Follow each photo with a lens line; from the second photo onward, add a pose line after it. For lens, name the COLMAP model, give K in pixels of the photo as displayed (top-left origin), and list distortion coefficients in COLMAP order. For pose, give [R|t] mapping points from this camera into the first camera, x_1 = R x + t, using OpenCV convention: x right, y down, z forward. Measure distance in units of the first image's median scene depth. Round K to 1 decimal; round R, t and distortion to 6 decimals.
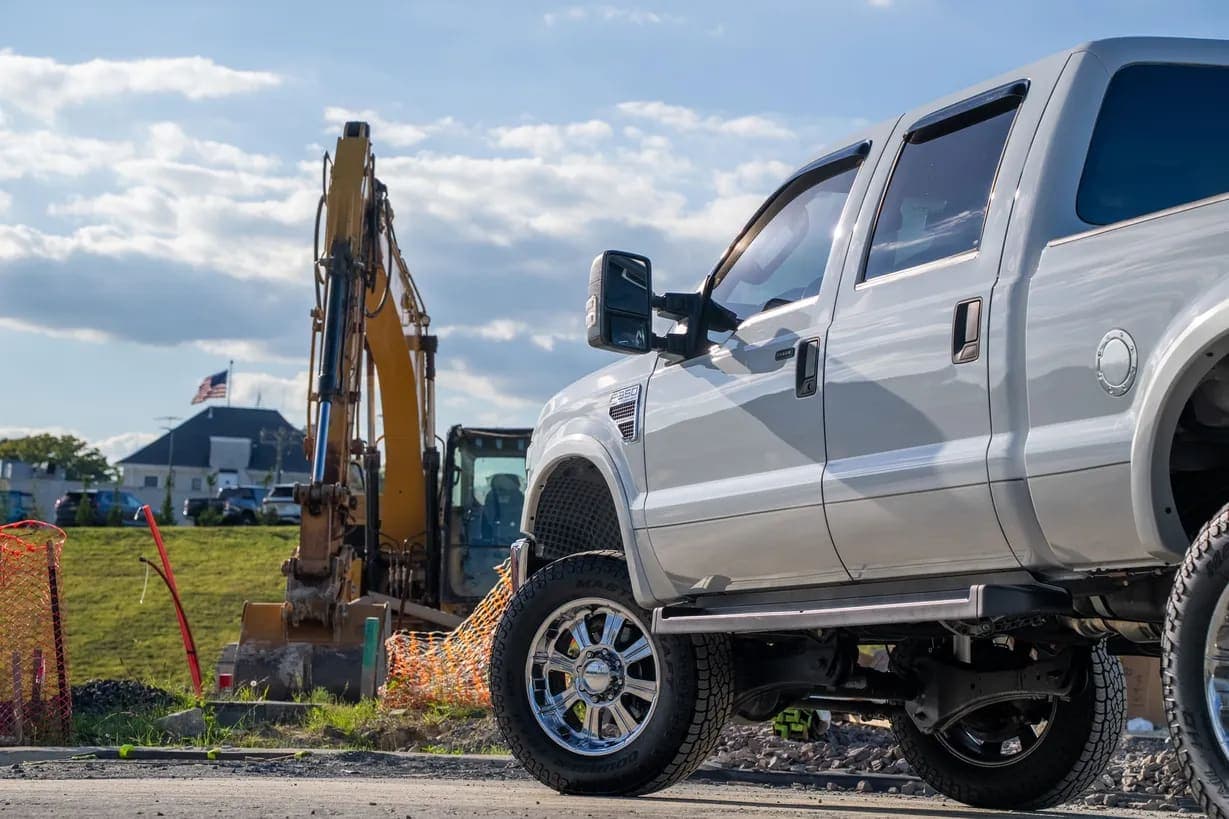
lens RADIAL K [[3430.6, 0, 614.5], [0, 3430.6, 409.5], [0, 0, 1]] dist [0.938787, 3.358379]
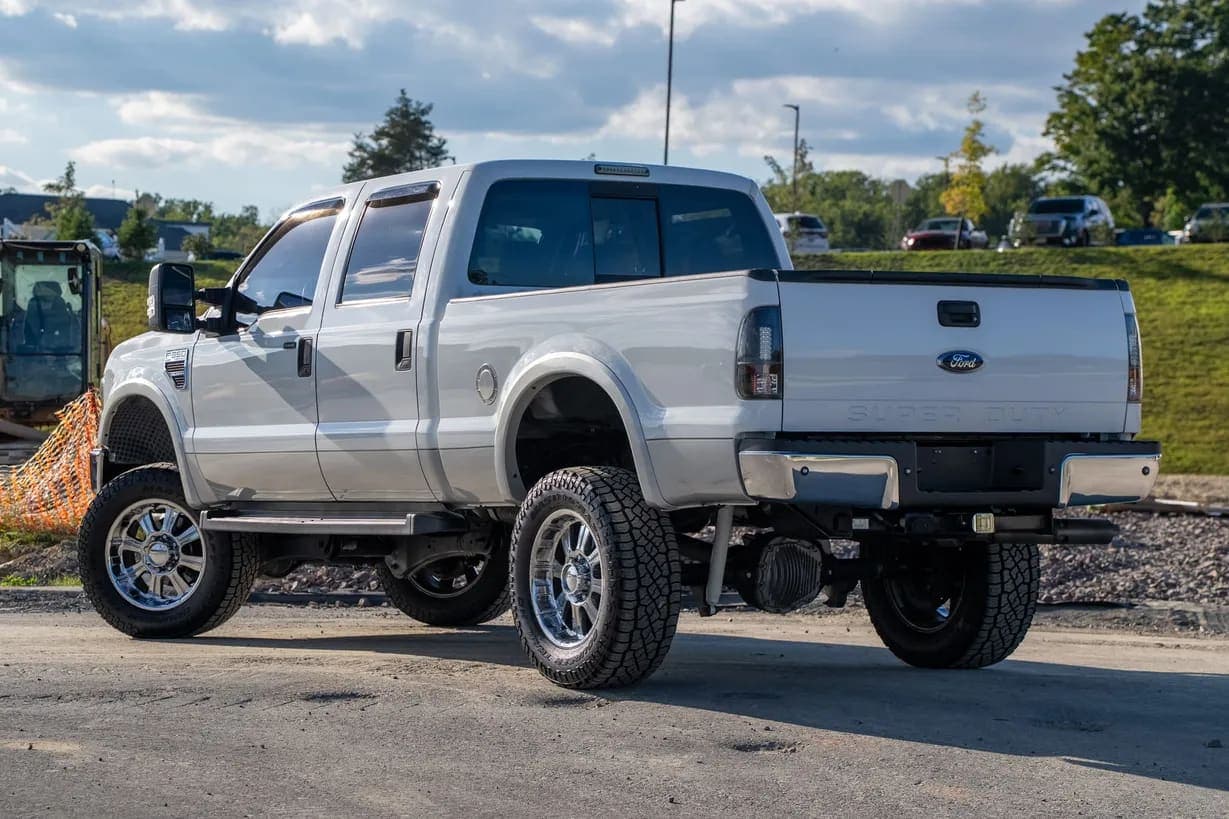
lens RADIAL K [[3430.6, 0, 614.5], [0, 3430.6, 409.5], [0, 0, 1]] dist [0.938787, 3.358379]
pose [[0.991169, -0.020812, 0.130961, -0.006428], [0.011217, 0.997226, 0.073580, -0.083693], [-0.132129, -0.071462, 0.988653, -0.423776]]
